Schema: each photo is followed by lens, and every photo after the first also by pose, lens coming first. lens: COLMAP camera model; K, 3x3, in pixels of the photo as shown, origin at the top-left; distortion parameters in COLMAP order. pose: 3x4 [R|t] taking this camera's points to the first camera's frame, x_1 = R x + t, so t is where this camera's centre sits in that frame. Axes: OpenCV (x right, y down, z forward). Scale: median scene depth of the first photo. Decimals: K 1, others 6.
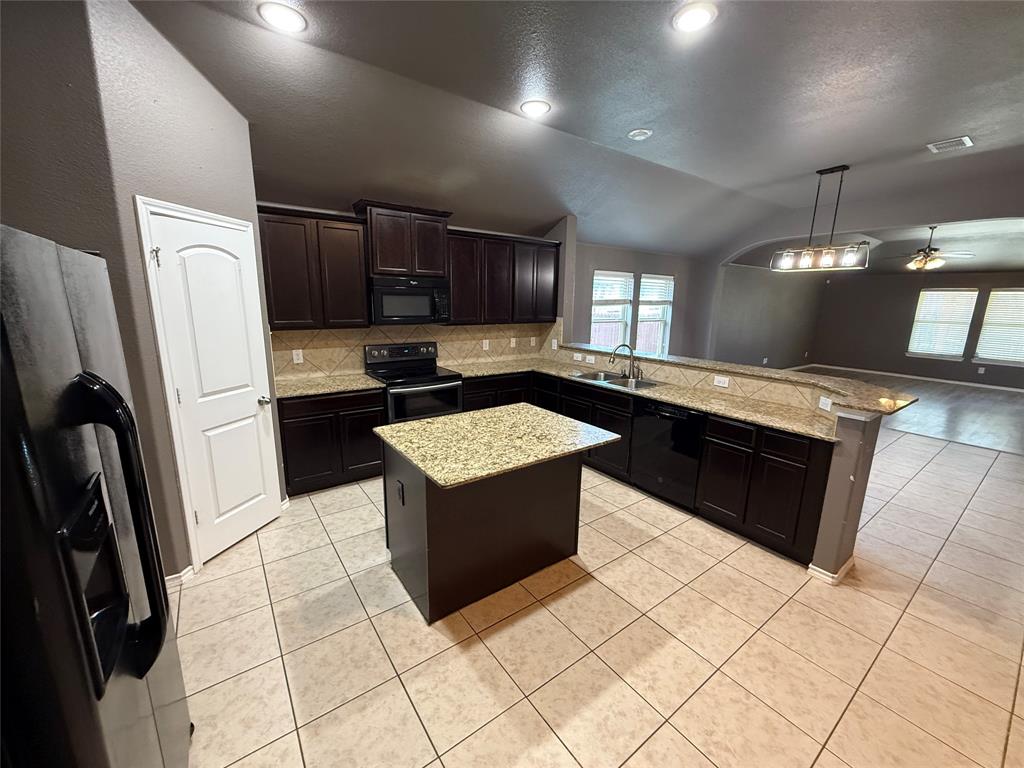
lens RADIAL K [[408.0, 0, 508.6], [0, 408.0, 382.7], [0, 0, 1]] dist [-0.000222, 0.000819]
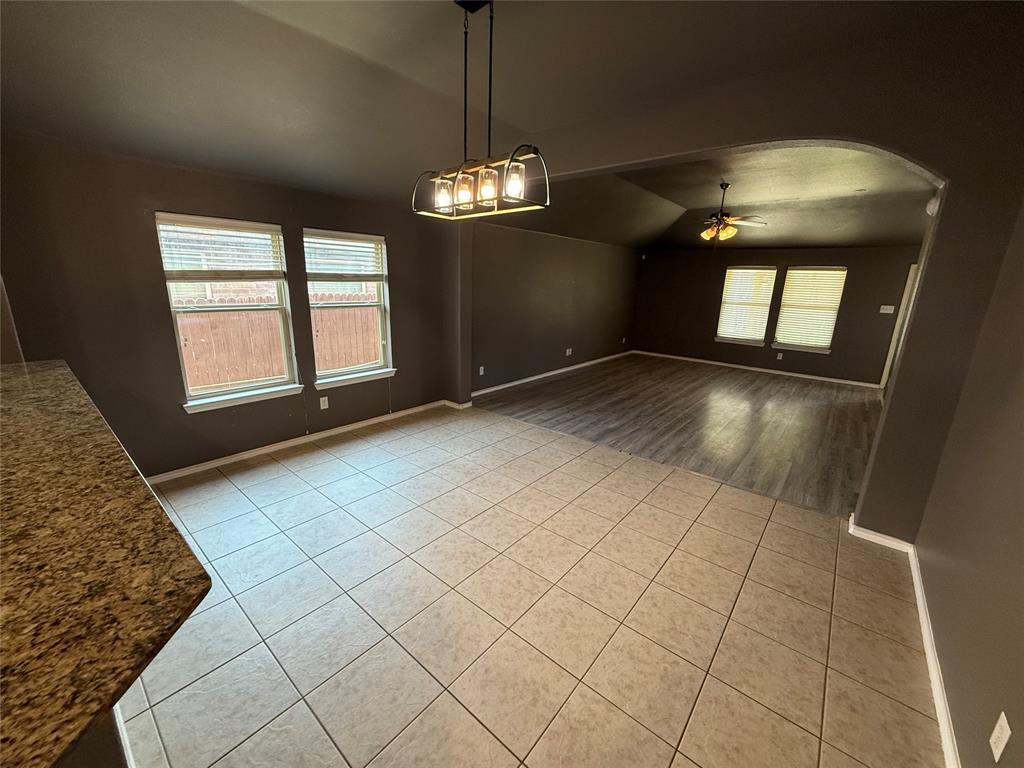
lens RADIAL K [[408.0, 0, 508.6], [0, 408.0, 382.7], [0, 0, 1]] dist [-0.000222, 0.000819]
pose [[0.969514, -0.051484, 0.239568, 0.412252], [0.039090, 0.997654, 0.056205, -0.056727], [-0.241900, -0.045127, 0.969251, 0.305274]]
